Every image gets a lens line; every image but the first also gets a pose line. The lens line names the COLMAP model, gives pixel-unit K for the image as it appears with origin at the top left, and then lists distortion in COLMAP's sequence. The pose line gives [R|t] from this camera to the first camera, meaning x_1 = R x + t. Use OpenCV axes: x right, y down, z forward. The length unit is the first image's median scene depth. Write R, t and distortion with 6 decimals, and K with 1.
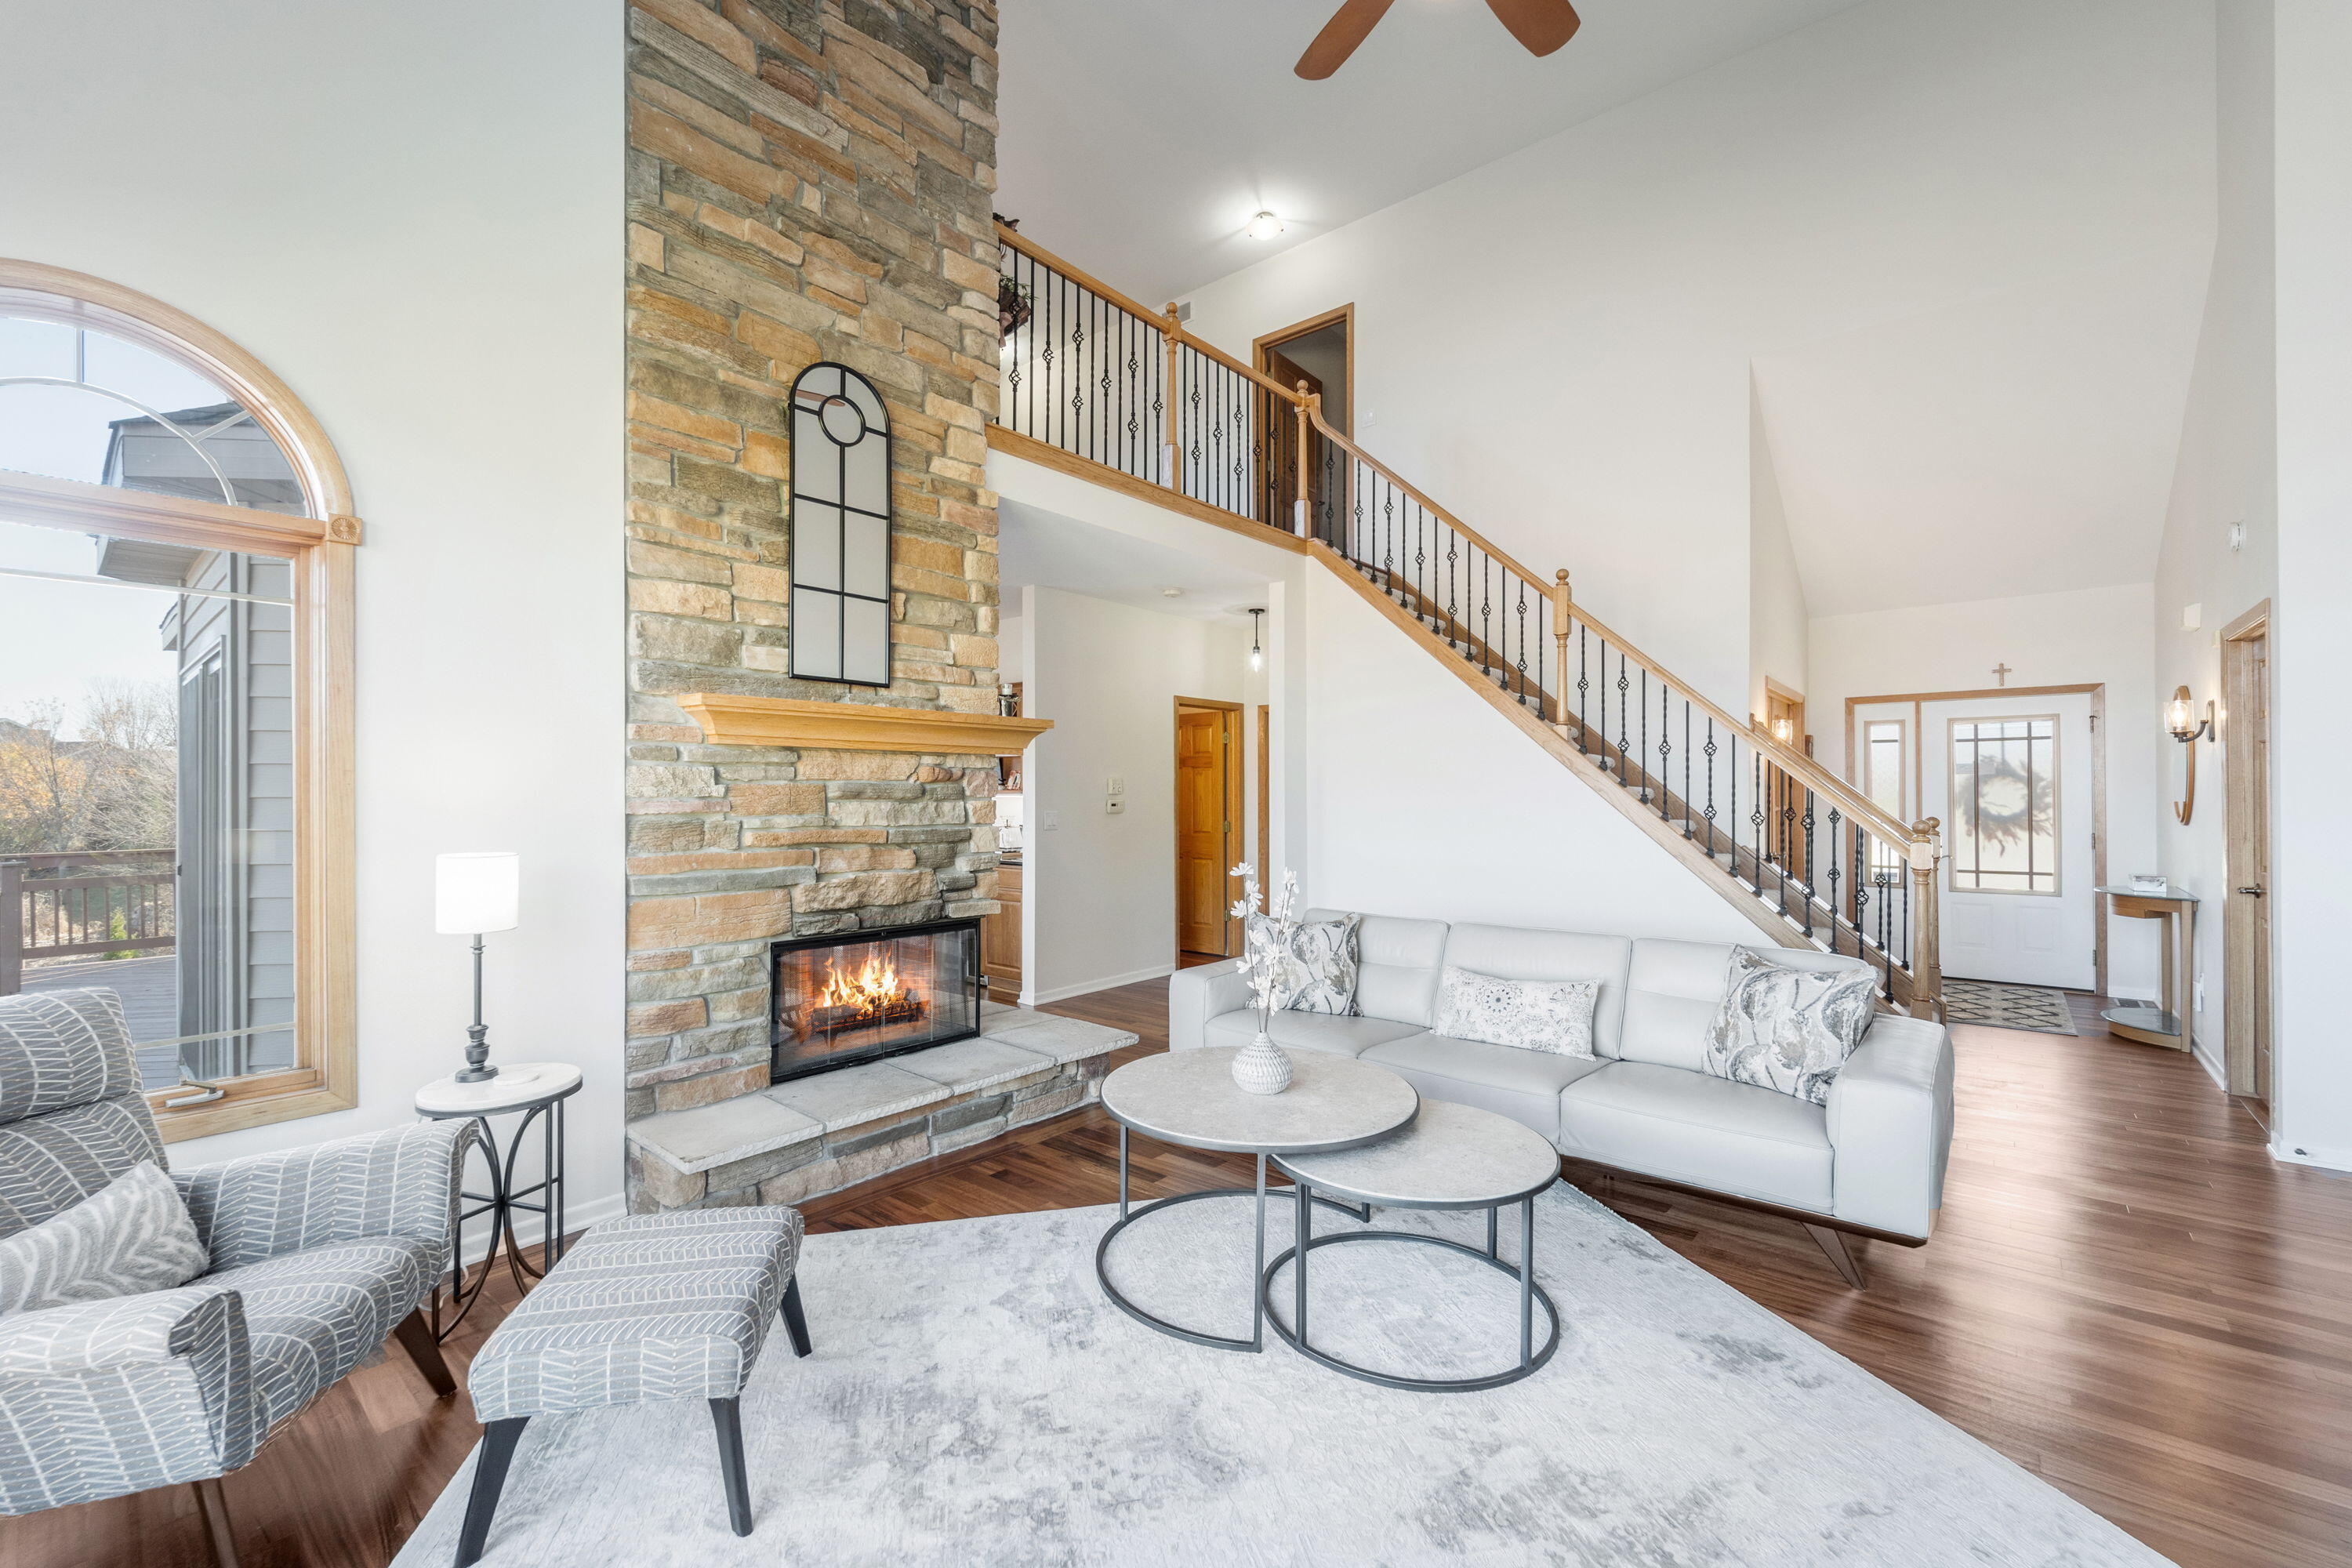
lens RADIAL K [[968.1, 0, 1180.8], [0, 968.1, 778.8], [0, 0, 1]] dist [0.009328, -0.000358]
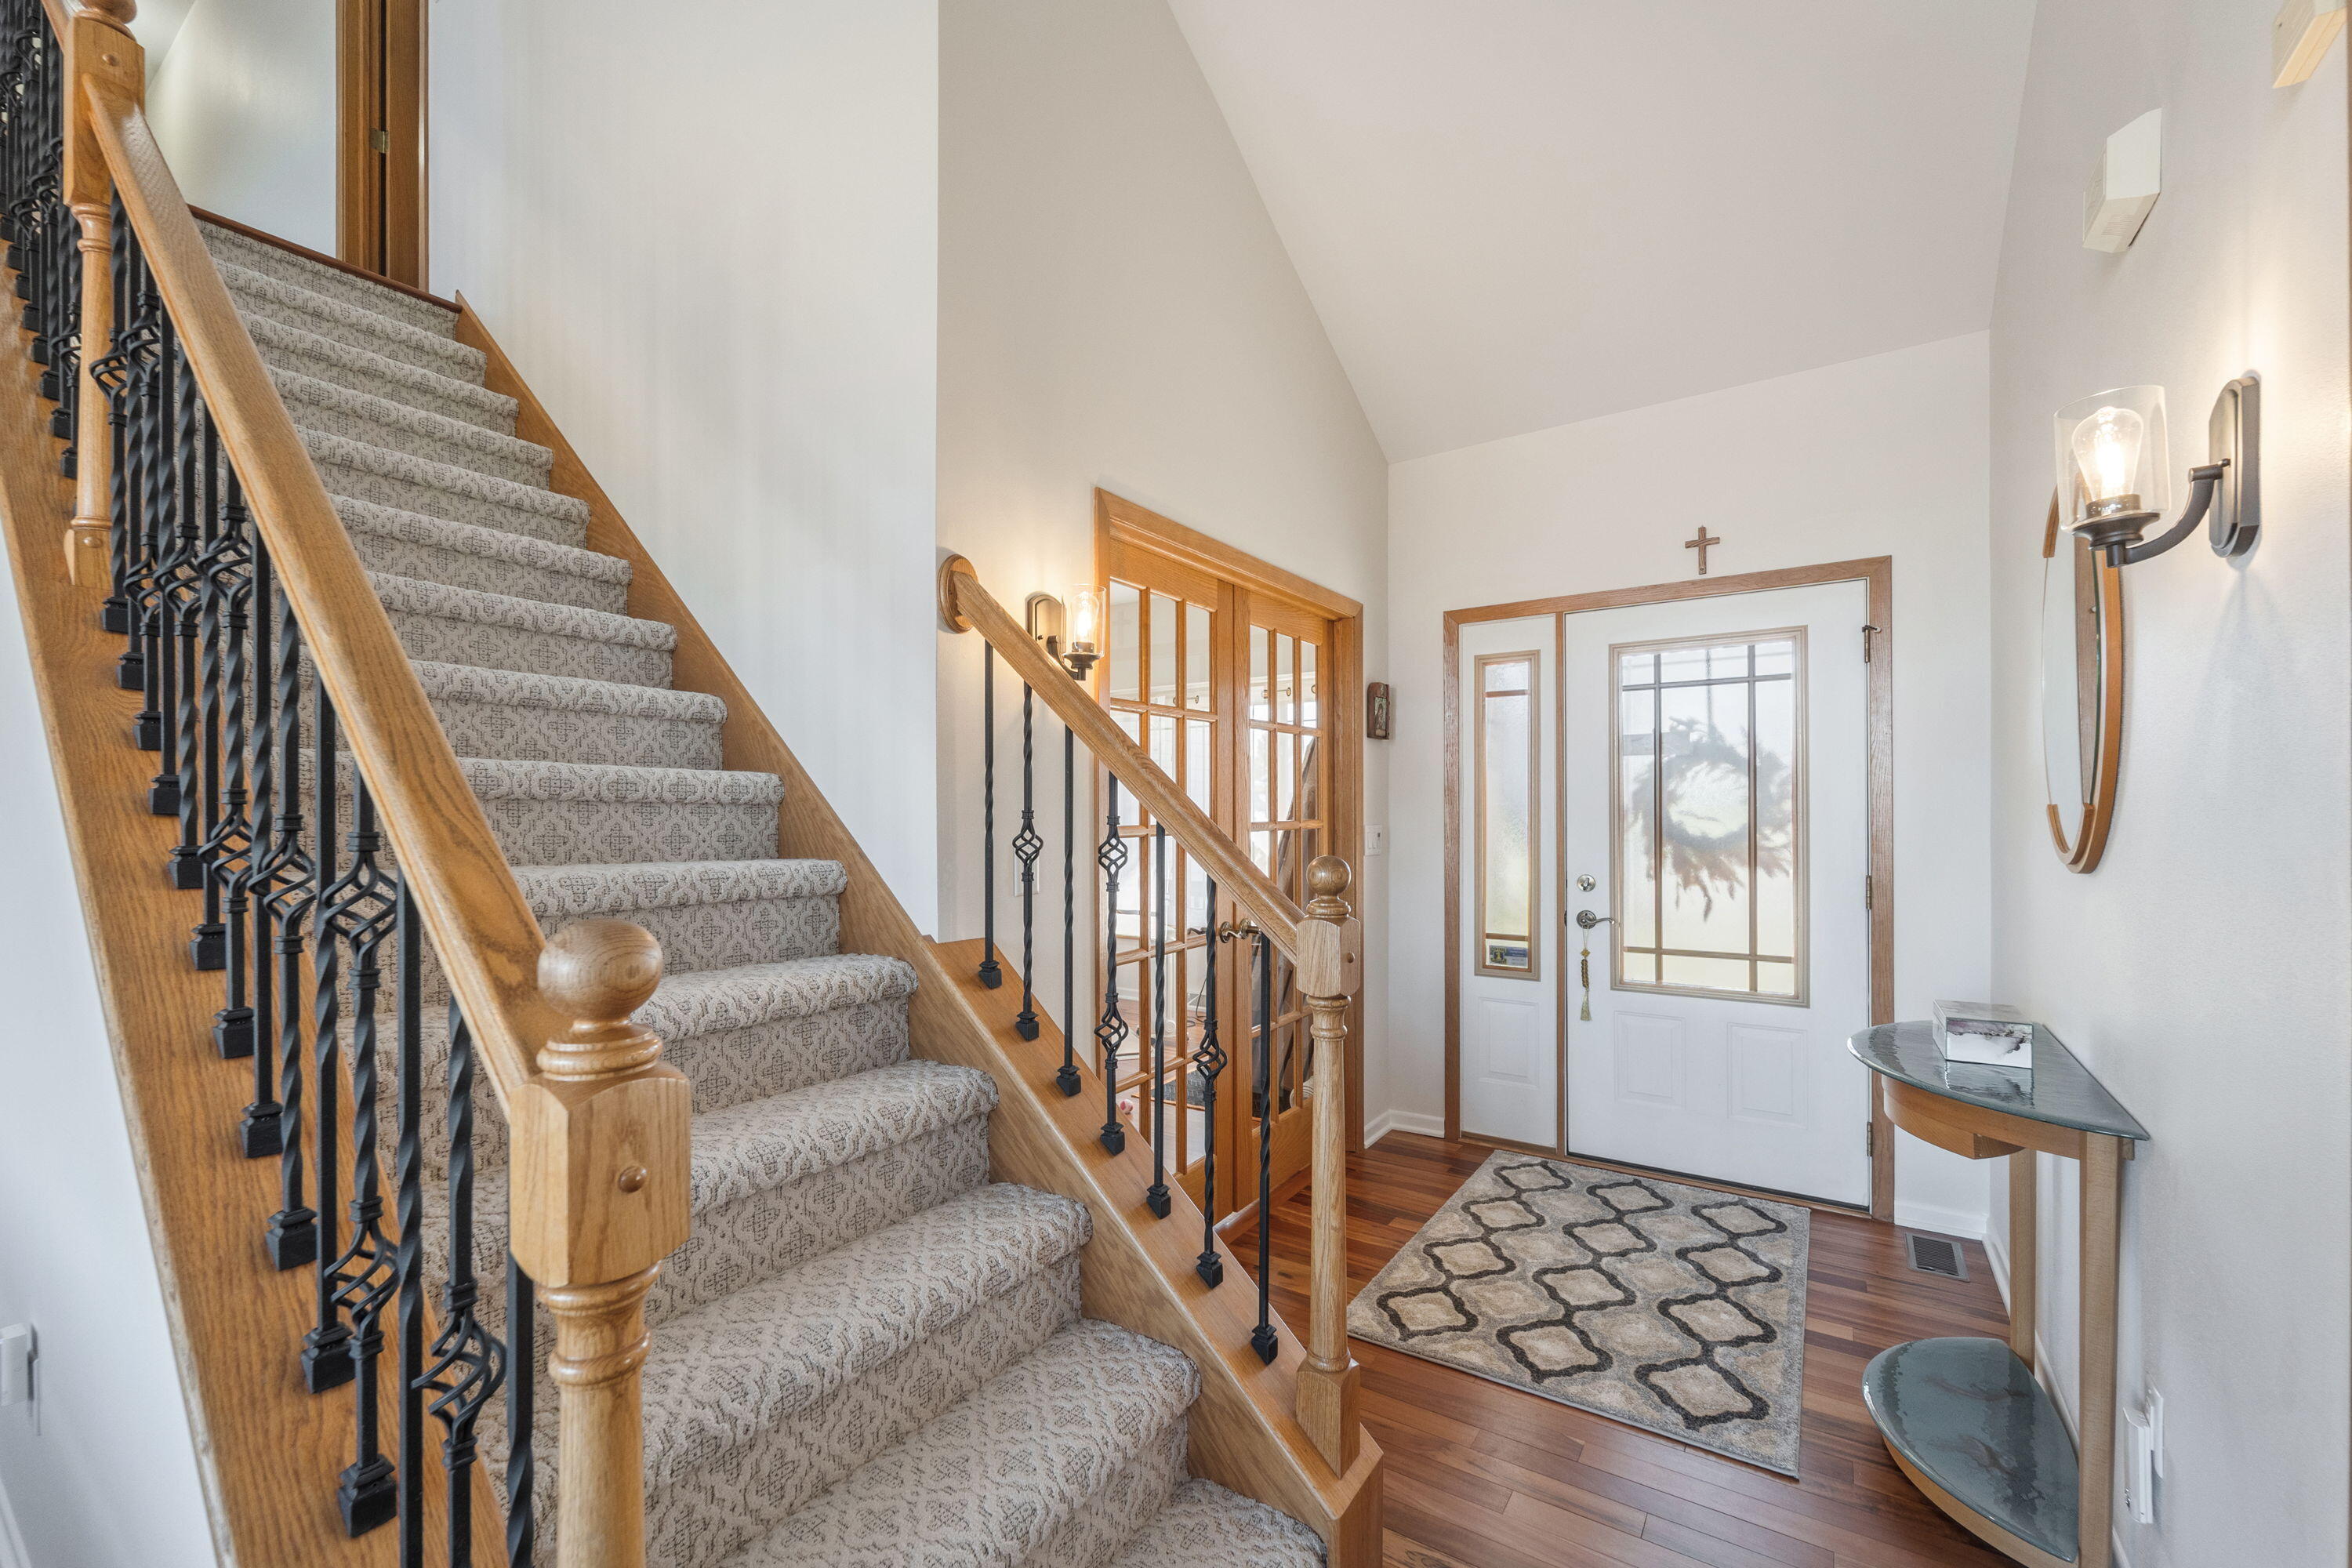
lens RADIAL K [[968.1, 0, 1171.5], [0, 968.1, 803.3], [0, 0, 1]] dist [0.009328, -0.000358]
pose [[0.994937, -0.005901, 0.100328, 0.527374], [0.004747, 0.999920, 0.011737, 0.013340], [-0.100390, -0.011201, 0.994885, 0.539630]]
